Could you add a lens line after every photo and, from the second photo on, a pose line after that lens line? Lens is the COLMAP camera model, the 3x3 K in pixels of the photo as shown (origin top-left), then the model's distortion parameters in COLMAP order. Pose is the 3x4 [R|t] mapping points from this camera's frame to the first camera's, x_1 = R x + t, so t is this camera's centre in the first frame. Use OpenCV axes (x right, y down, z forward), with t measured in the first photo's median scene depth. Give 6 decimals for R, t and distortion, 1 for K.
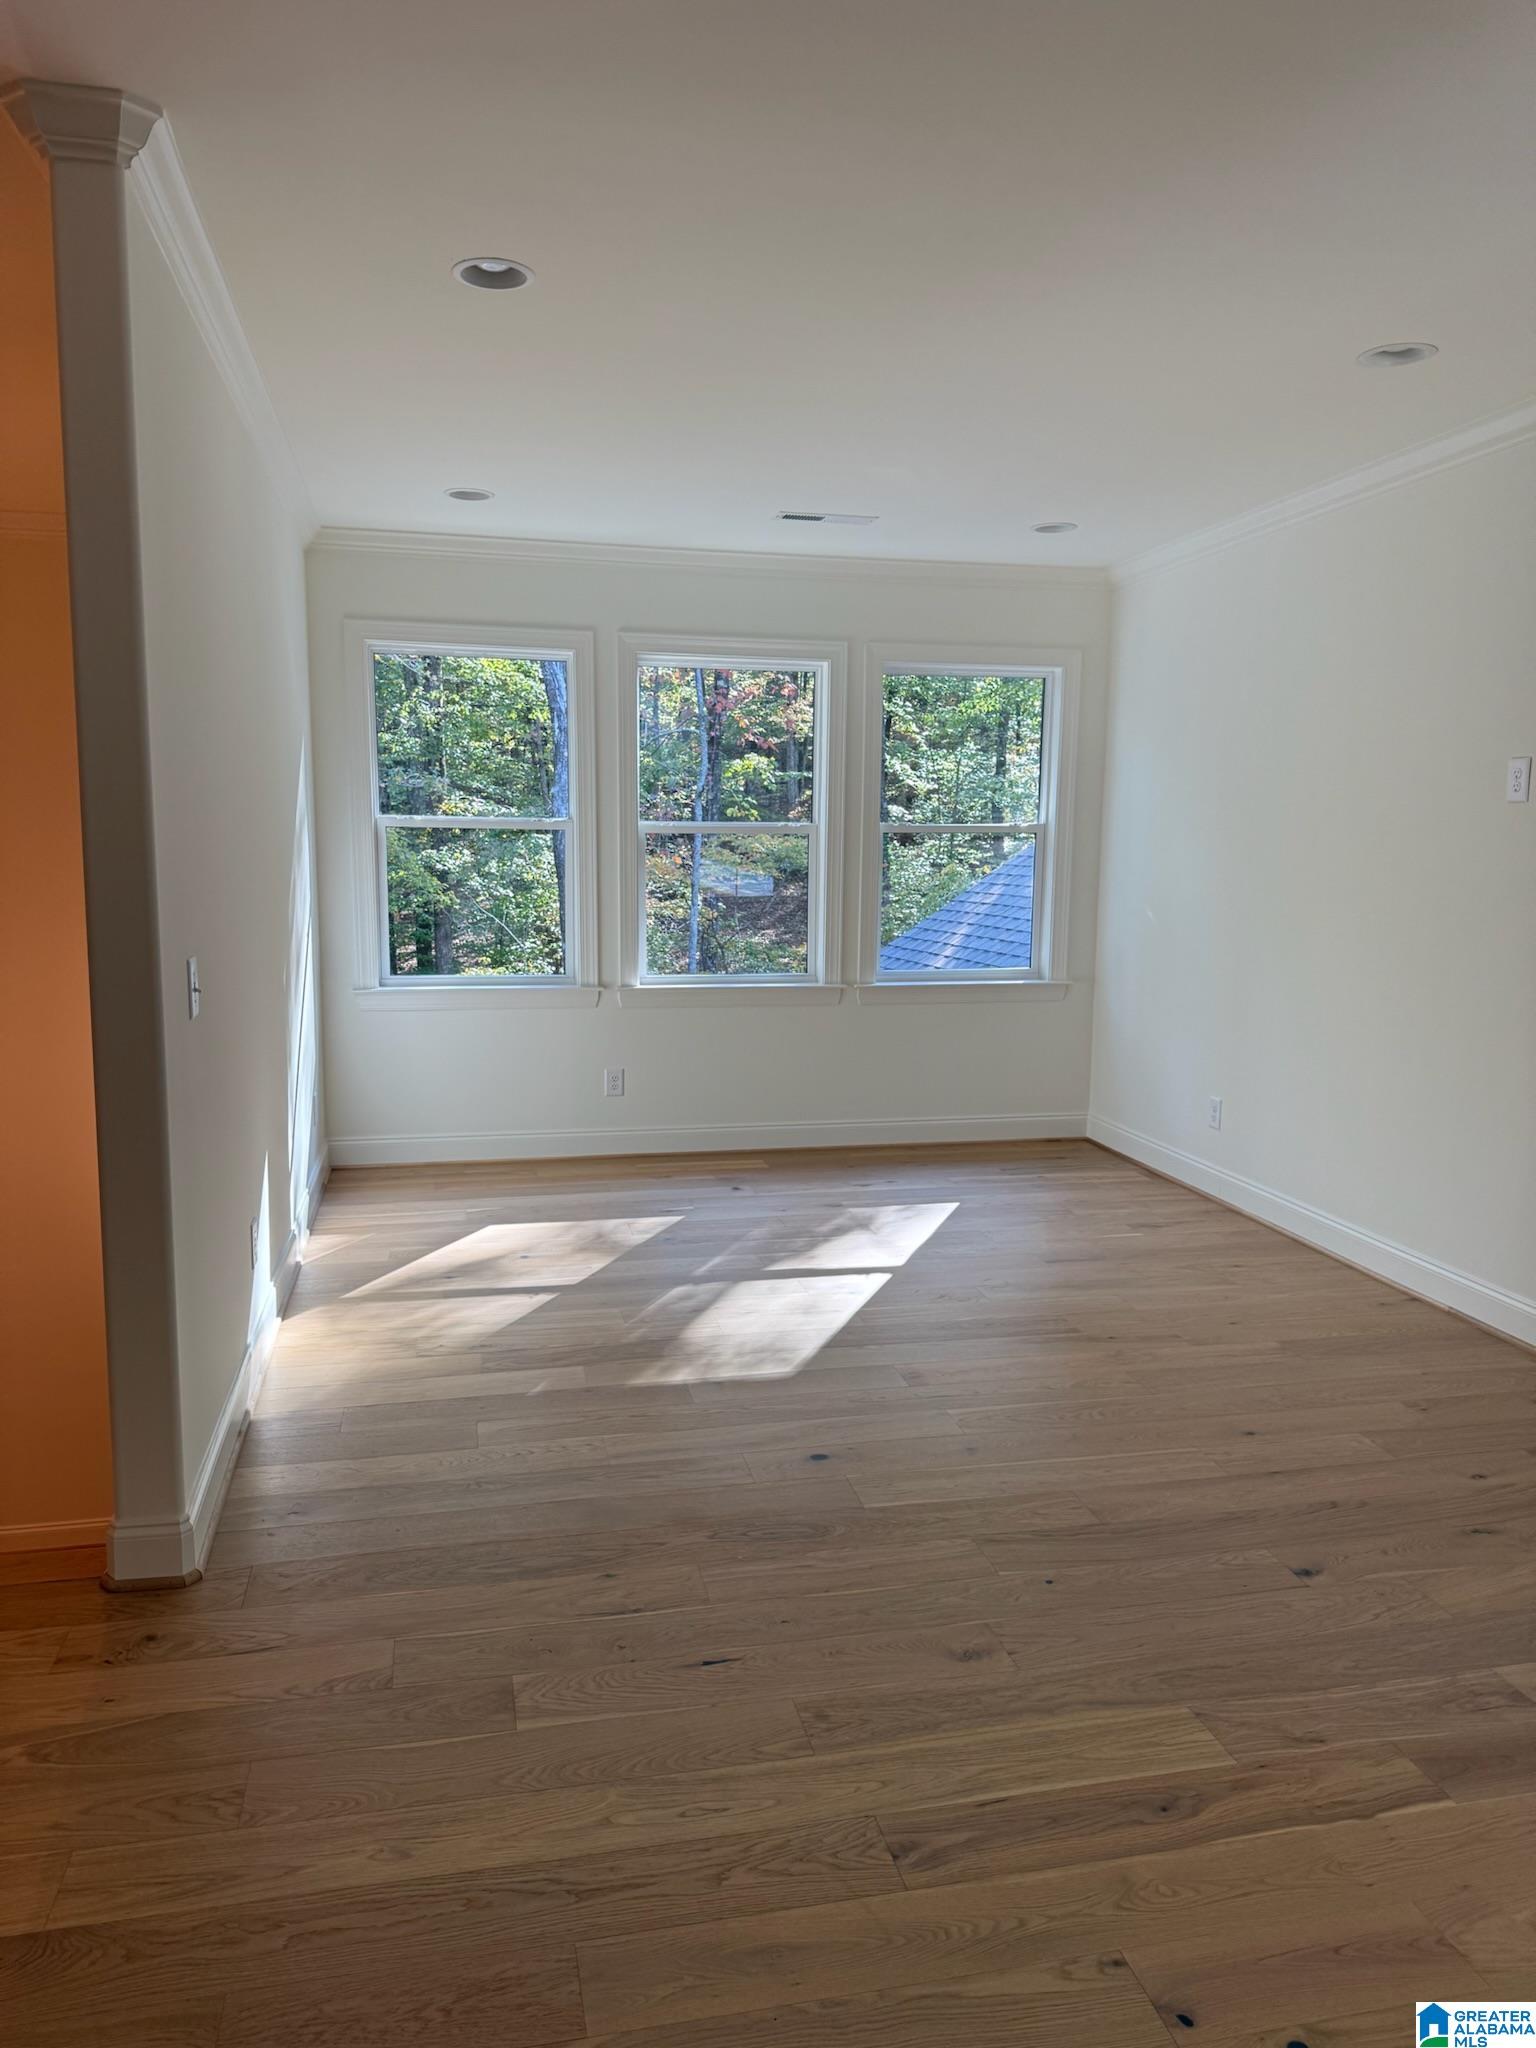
lens RADIAL K [[1429.6, 0, 768.0], [0, 1429.6, 1024.0], [0, 0, 1]] dist [0.089736, -0.138651]
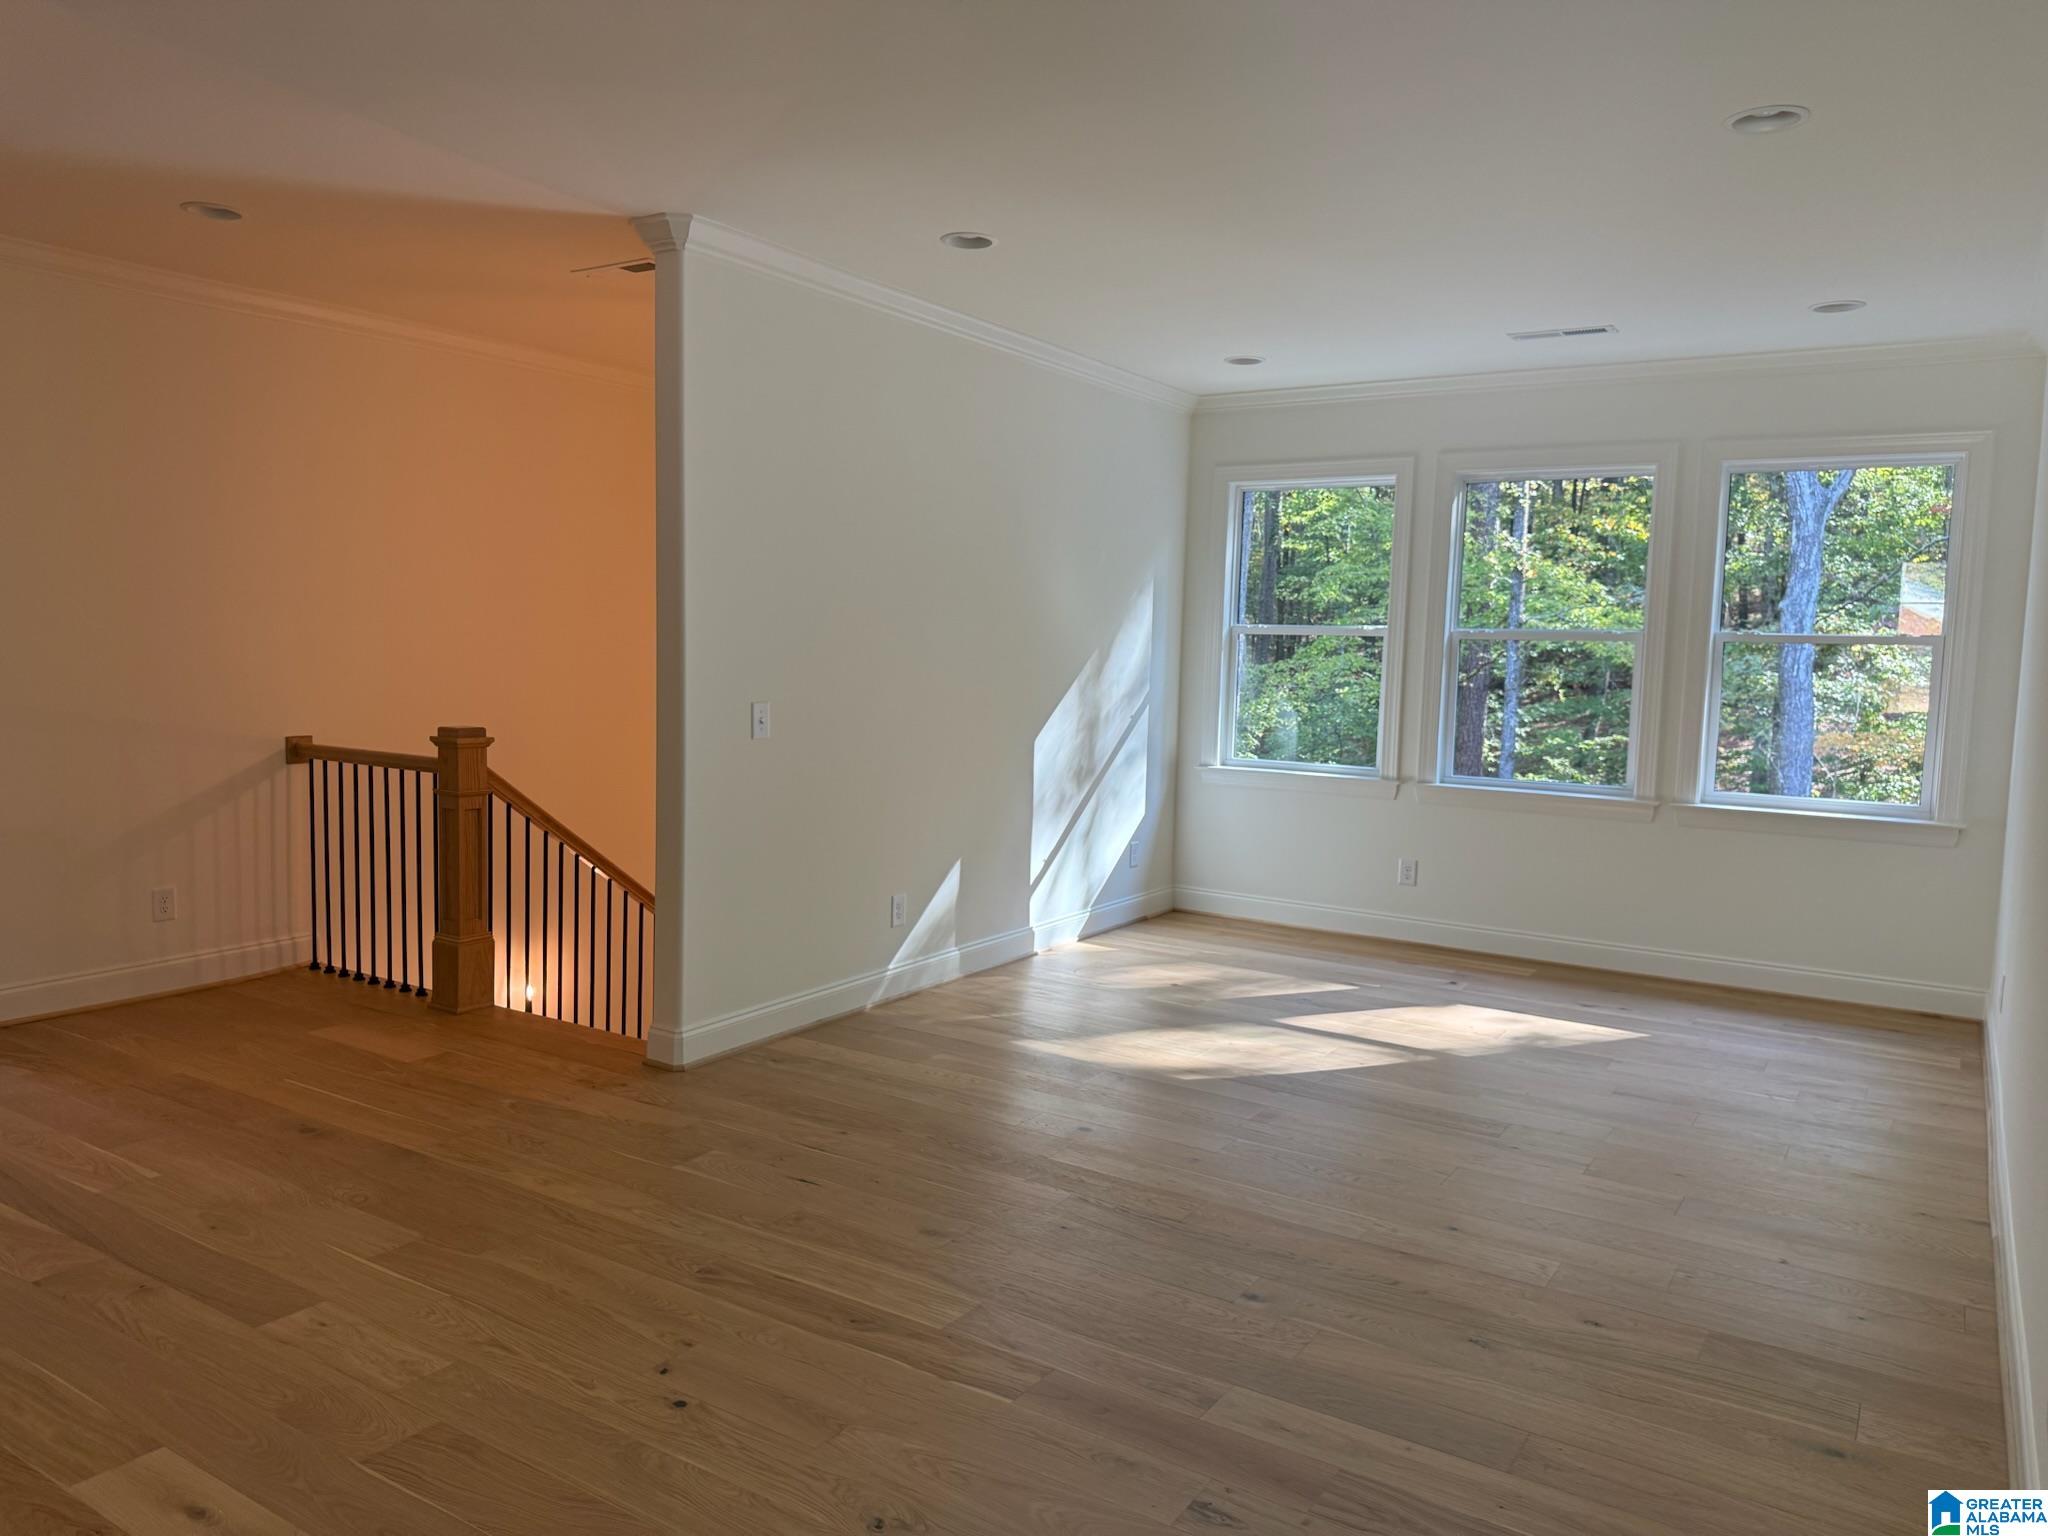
lens RADIAL K [[1429.6, 0, 1024.0], [0, 1429.6, 768.0], [0, 0, 1]] dist [0.089736, -0.138651]
pose [[0.708321, 0.072804, -0.702126, 0.969887], [-0.109835, 0.993920, -0.007743, 0.007837], [0.697293, 0.082602, 0.712011, 0.066078]]
